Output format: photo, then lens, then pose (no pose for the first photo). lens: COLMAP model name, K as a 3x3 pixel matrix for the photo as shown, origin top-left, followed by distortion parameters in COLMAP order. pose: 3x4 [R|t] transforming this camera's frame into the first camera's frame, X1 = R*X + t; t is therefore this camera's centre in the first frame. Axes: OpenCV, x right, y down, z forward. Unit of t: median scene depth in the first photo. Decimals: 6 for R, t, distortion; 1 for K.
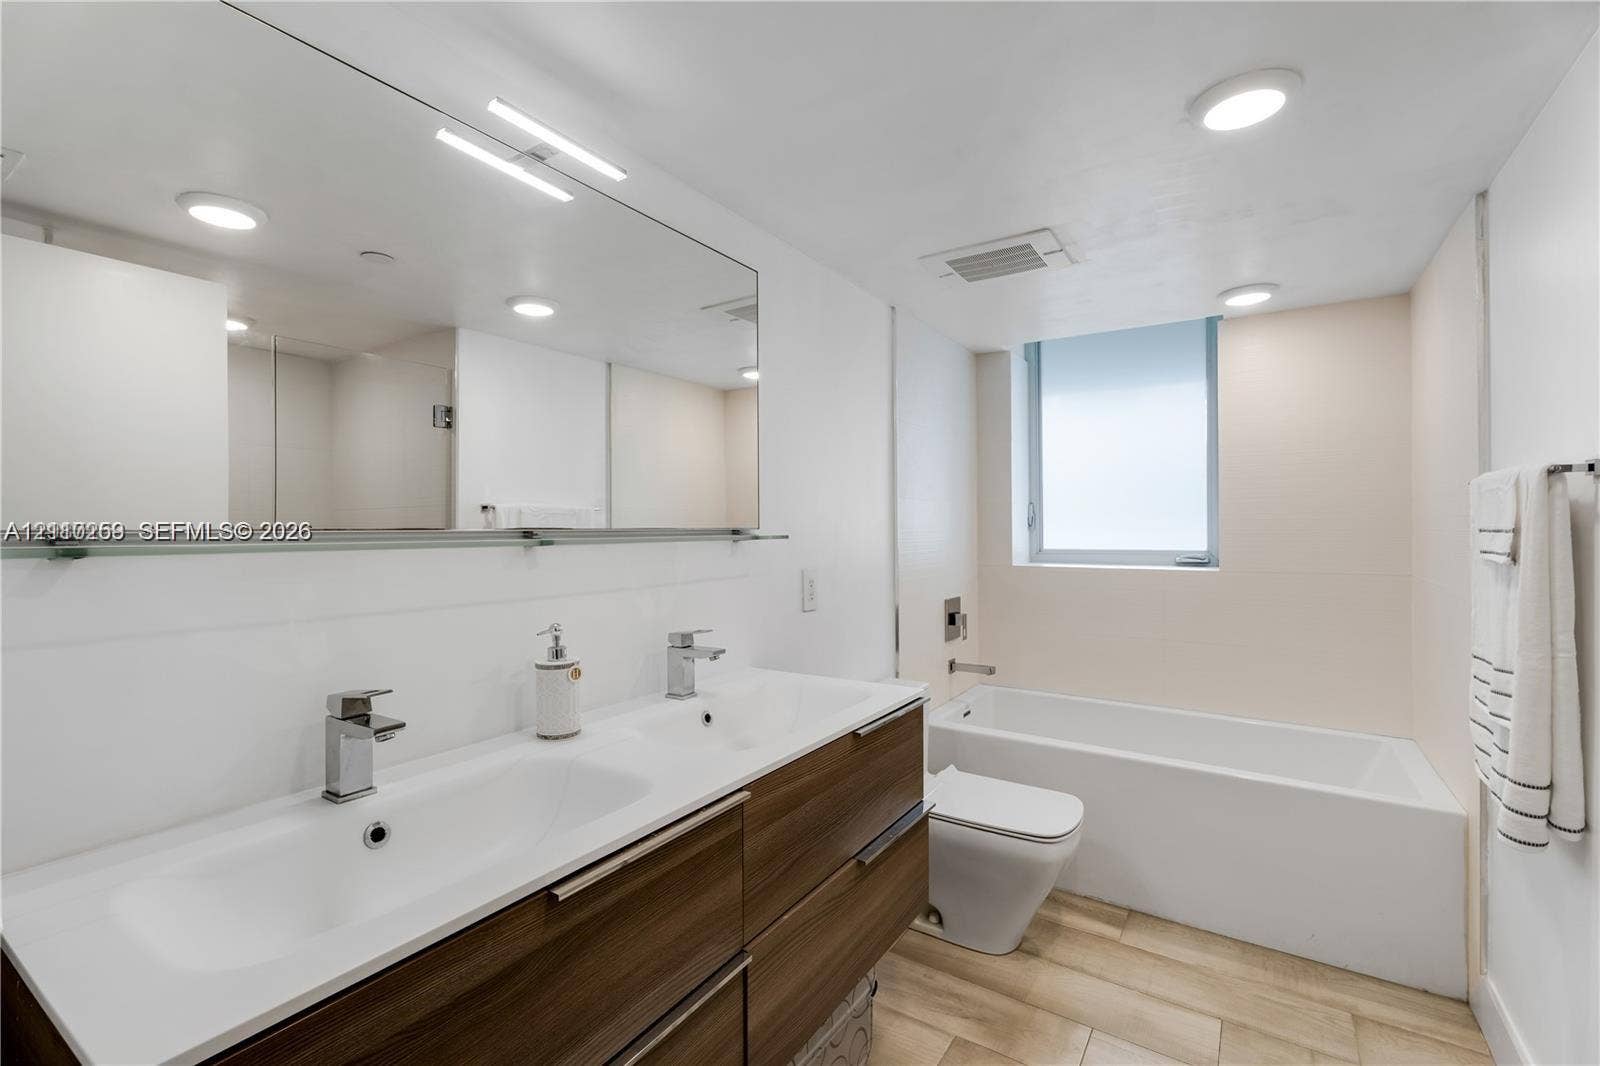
lens RADIAL K [[707.2, 0, 801.2], [0, 707.2, 525.3], [0, 0, 1]] dist [0.000099, -0.000091]
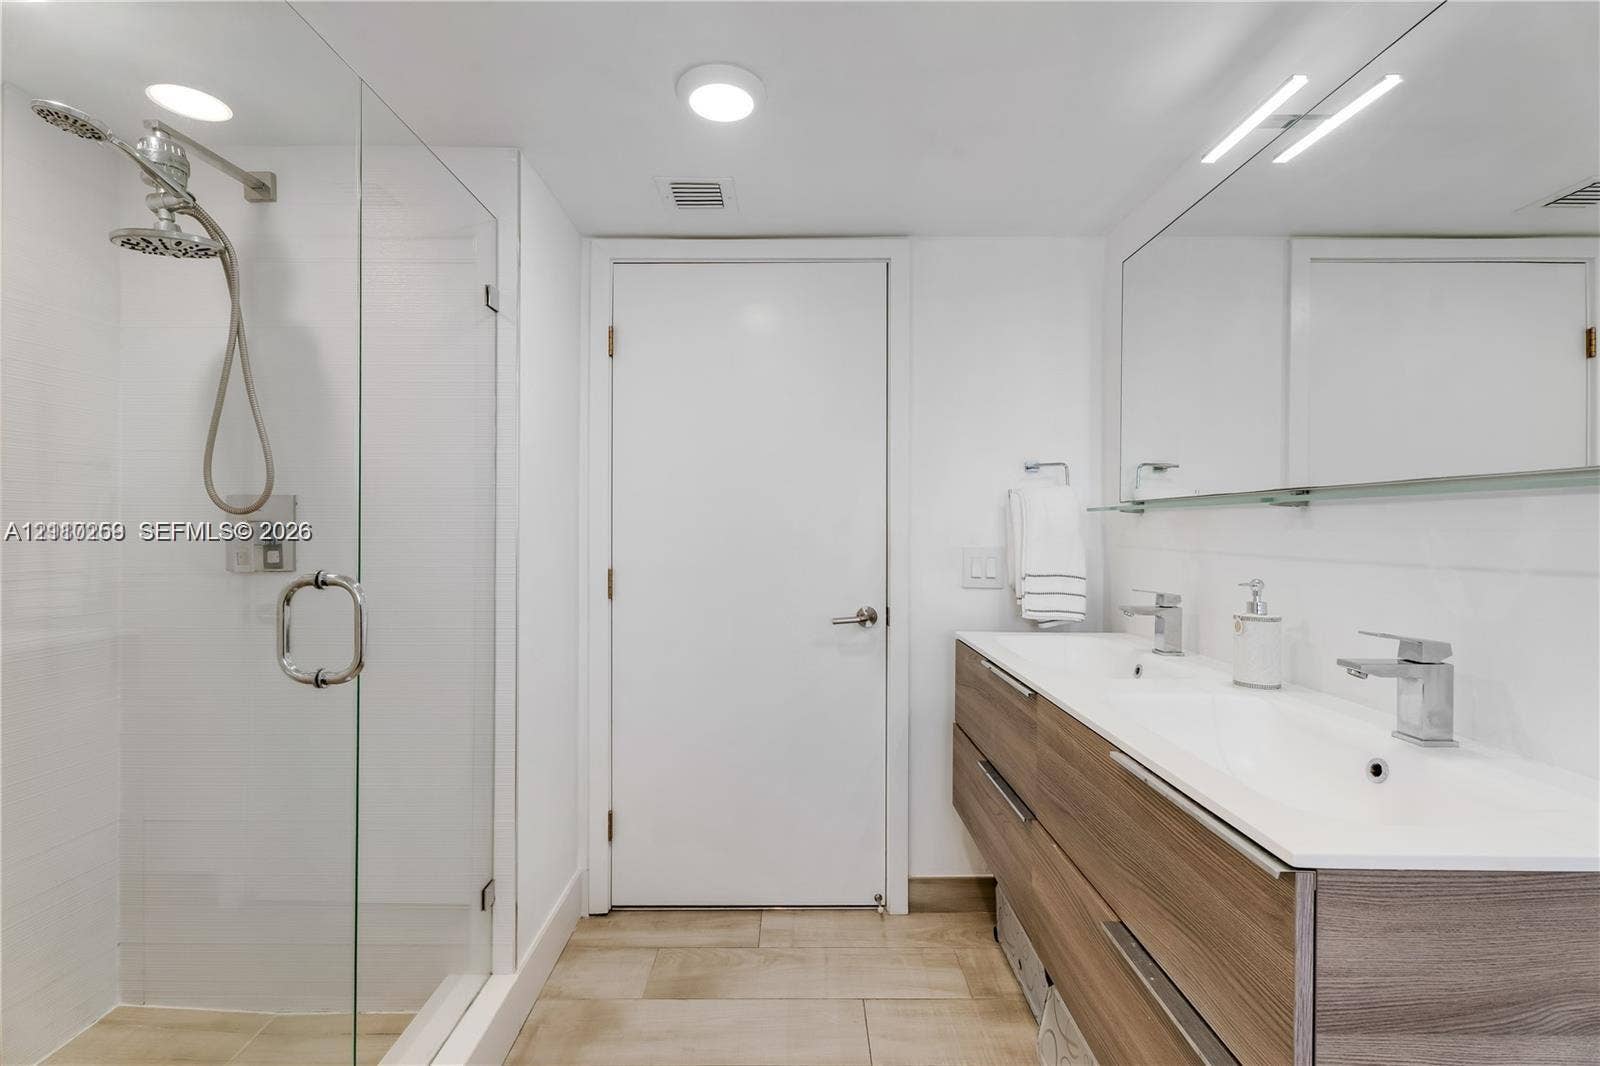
lens RADIAL K [[701.0, 0, 792.9], [0, 701.0, 516.5], [0, 0, 1]] dist [-0.002267, -0.000696]
pose [[-0.844398, -0.007084, -0.535670, 0.767358], [0.001117, 0.999887, -0.014984, 0.059111], [0.535715, -0.013250, -0.844295, 1.463866]]
